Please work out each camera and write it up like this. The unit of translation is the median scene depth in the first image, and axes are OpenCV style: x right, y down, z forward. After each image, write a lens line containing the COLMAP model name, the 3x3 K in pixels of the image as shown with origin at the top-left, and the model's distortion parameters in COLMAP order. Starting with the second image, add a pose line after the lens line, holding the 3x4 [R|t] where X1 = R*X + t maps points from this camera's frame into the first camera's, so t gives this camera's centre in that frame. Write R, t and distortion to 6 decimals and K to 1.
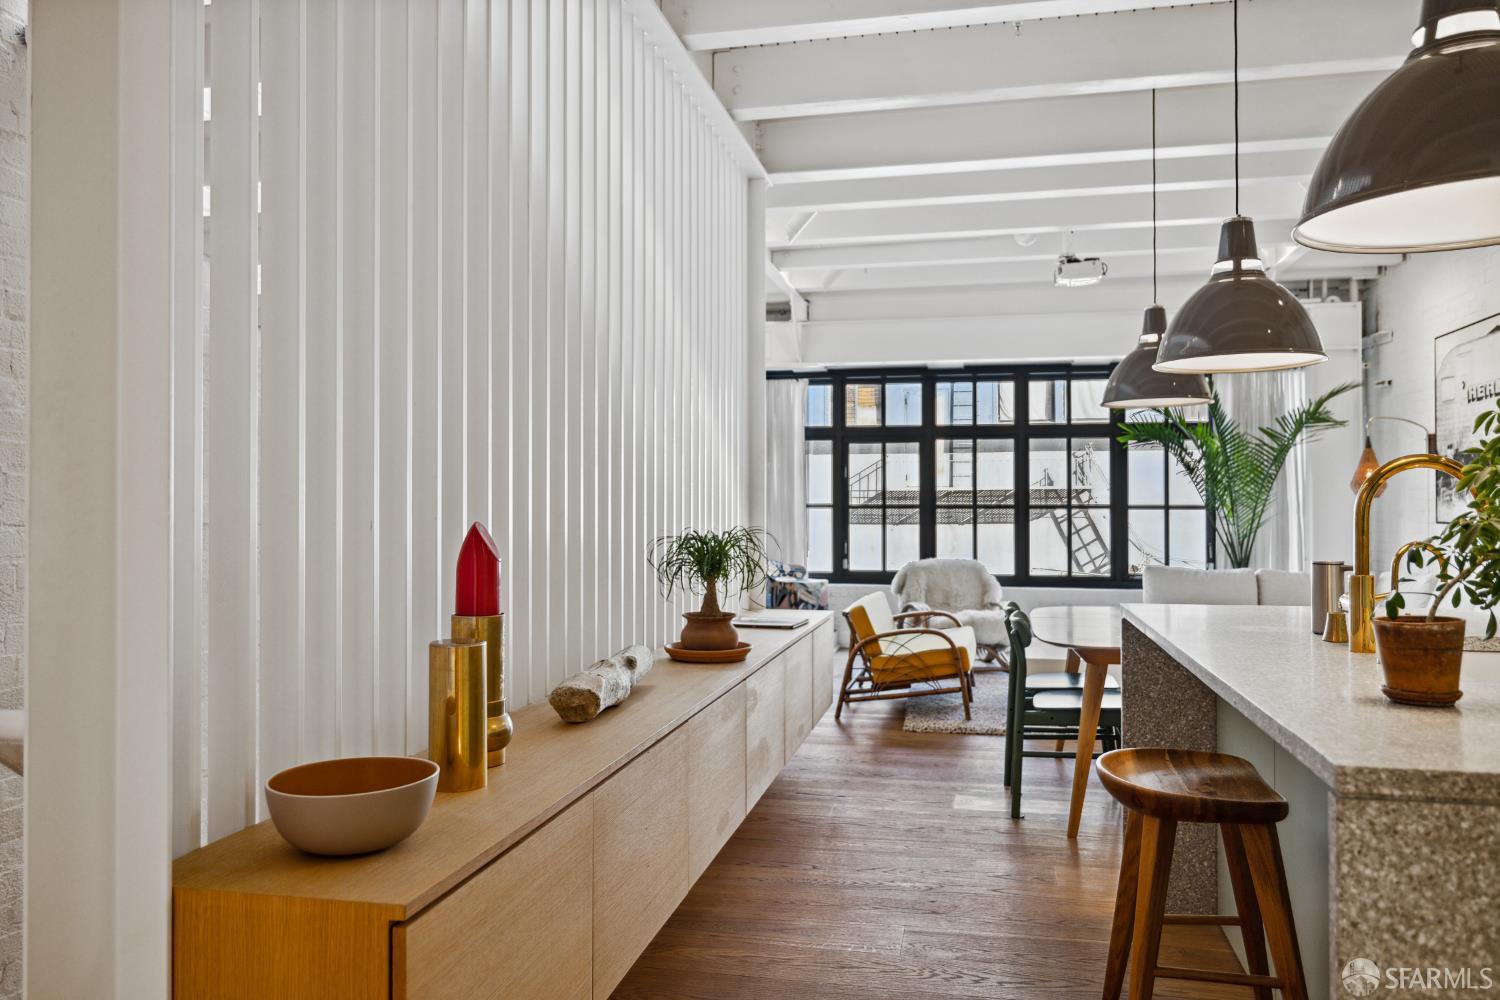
lens RADIAL K [[1057.5, 0, 749.5], [0, 1057.5, 500.2], [0, 0, 1]] dist [-0.000785, -0.000252]
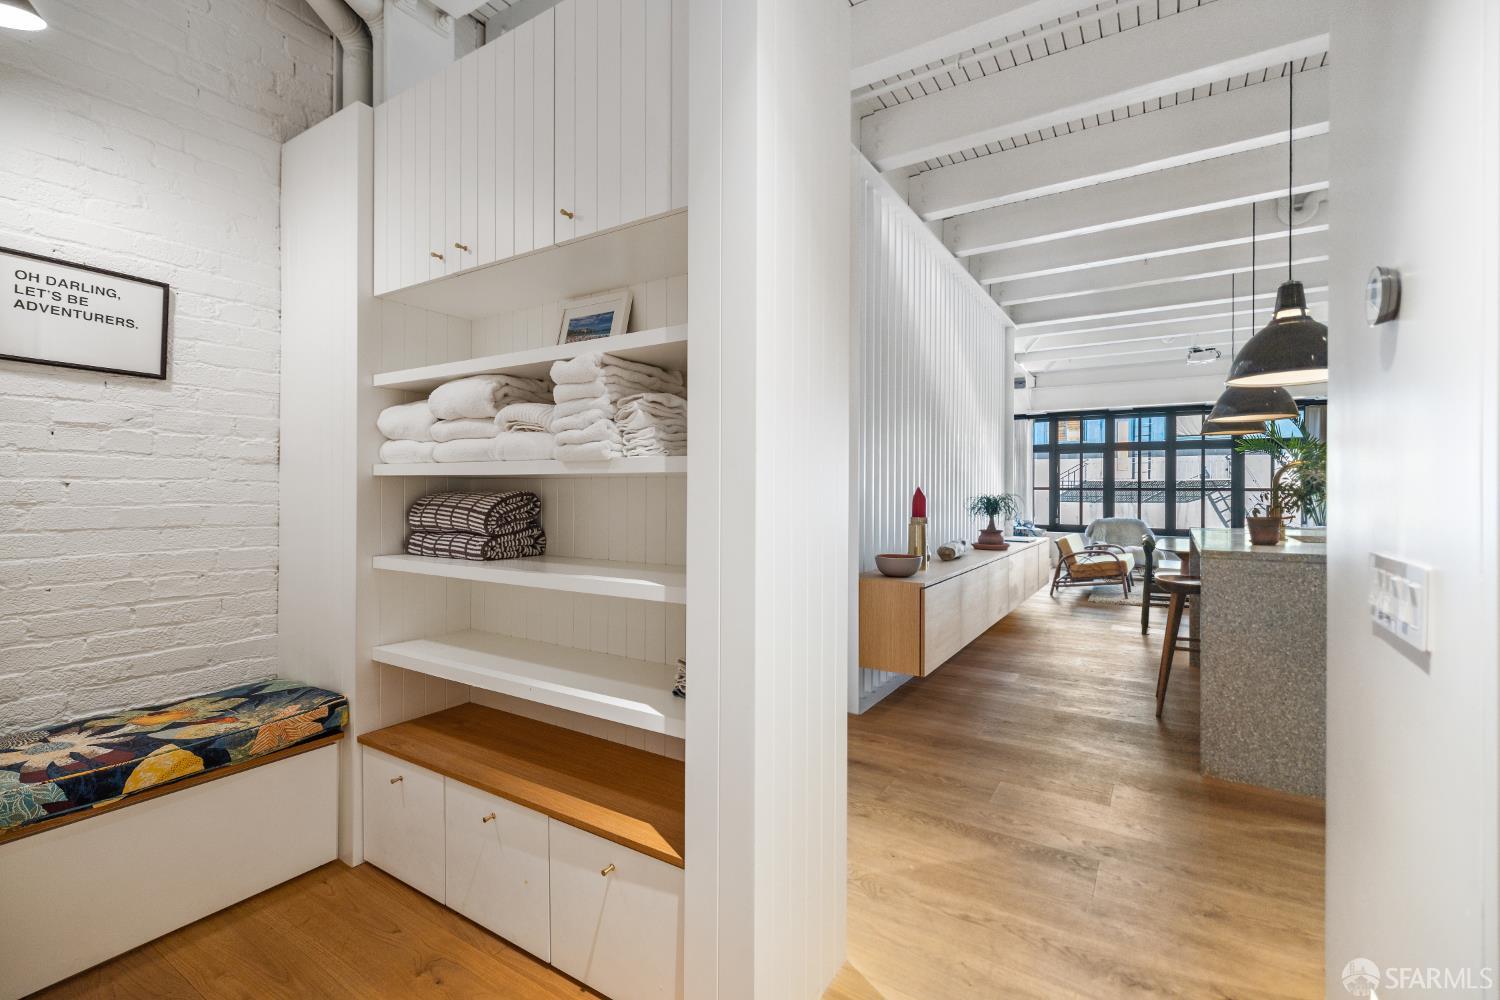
lens RADIAL K [[639.9, 0, 752.7], [0, 639.9, 497.2], [0, 0, 1]] dist [0.001000, -0.000204]
pose [[0.937421, 0.006222, -0.348142, -0.019506], [-0.001922, 0.999918, 0.012694, 0.008421], [0.348192, -0.011231, 0.937356, -0.251647]]
